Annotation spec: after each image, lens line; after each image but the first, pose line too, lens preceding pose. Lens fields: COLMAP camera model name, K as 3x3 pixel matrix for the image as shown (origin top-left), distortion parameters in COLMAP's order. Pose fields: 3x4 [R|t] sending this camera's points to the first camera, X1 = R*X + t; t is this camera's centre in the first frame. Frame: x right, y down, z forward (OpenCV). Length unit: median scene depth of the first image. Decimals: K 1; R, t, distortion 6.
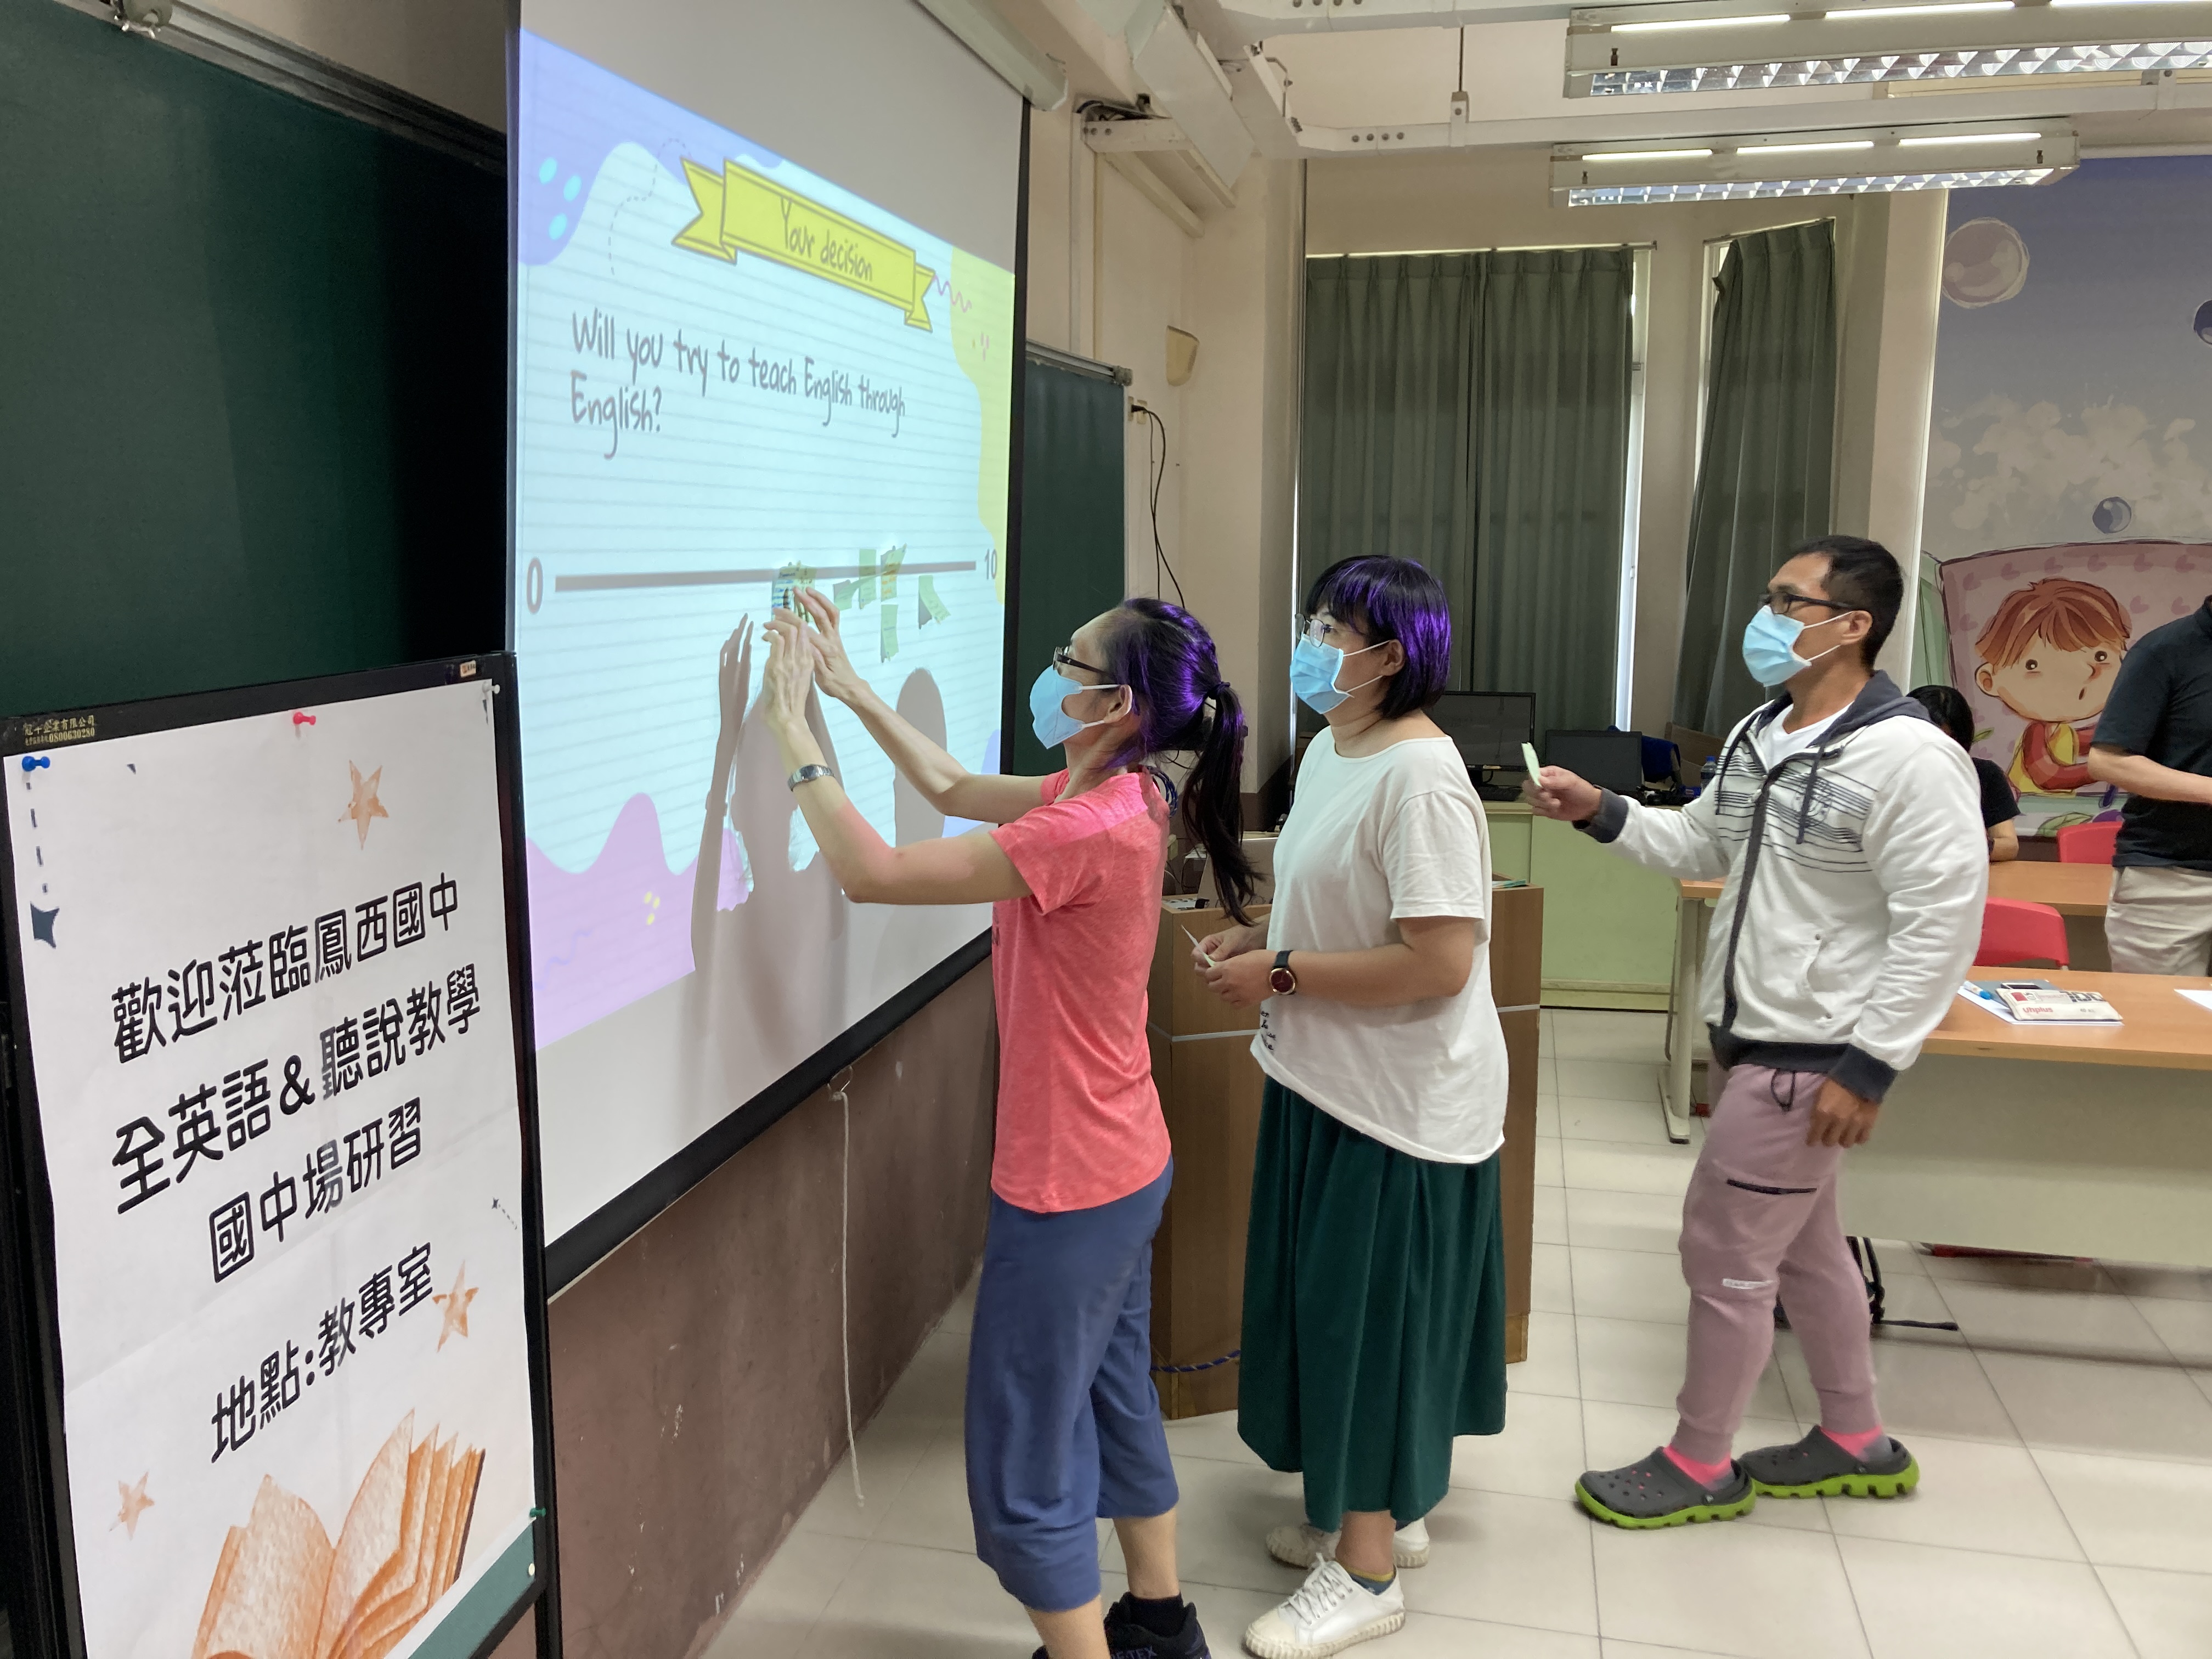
lens RADIAL K [[1816.8, 0, 1095.3], [0, 1816.8, 833.9], [0, 0, 1]] dist [-0.014557, 0.010202]
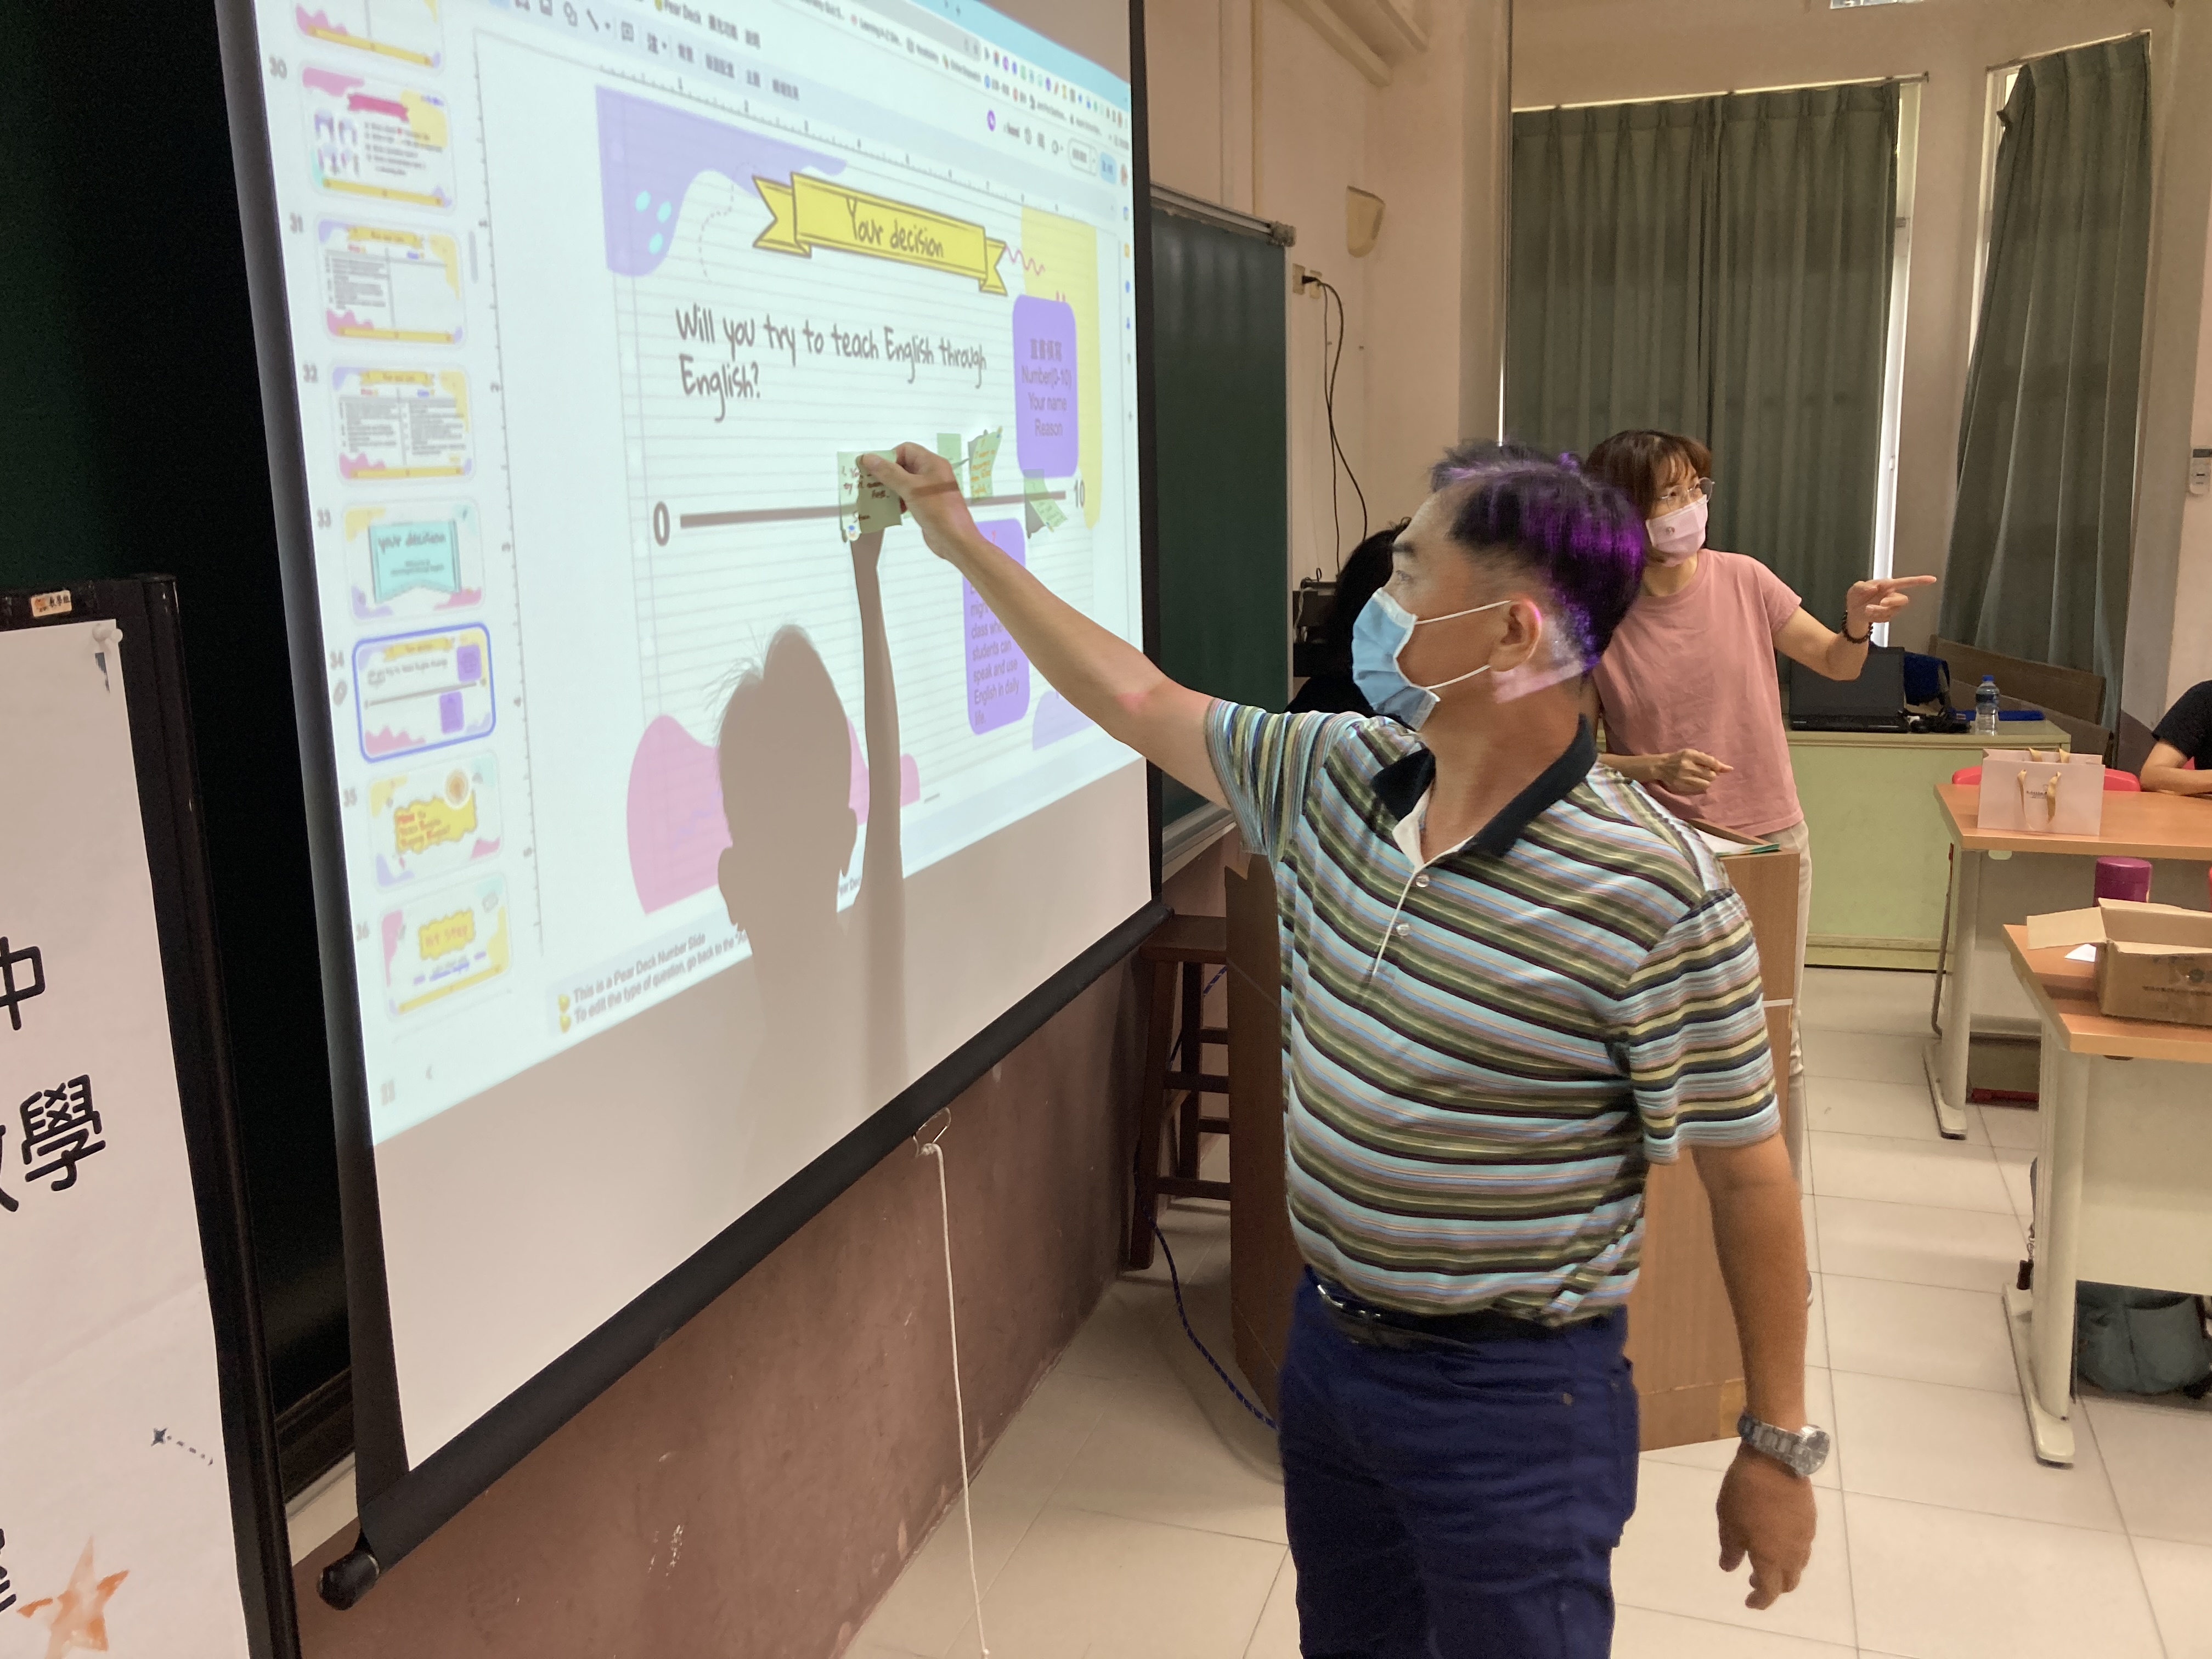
lens RADIAL K [[1816.8, 0, 1123.8], [0, 1816.8, 809.7], [0, 0, 1]] dist [-0.014557, 0.010202]
pose [[0.994829, -0.000993, -0.101561, 0.019365], [0.004430, 0.999425, 0.033621, -0.009907], [0.101469, -0.033897, 0.994261, 0.104458]]
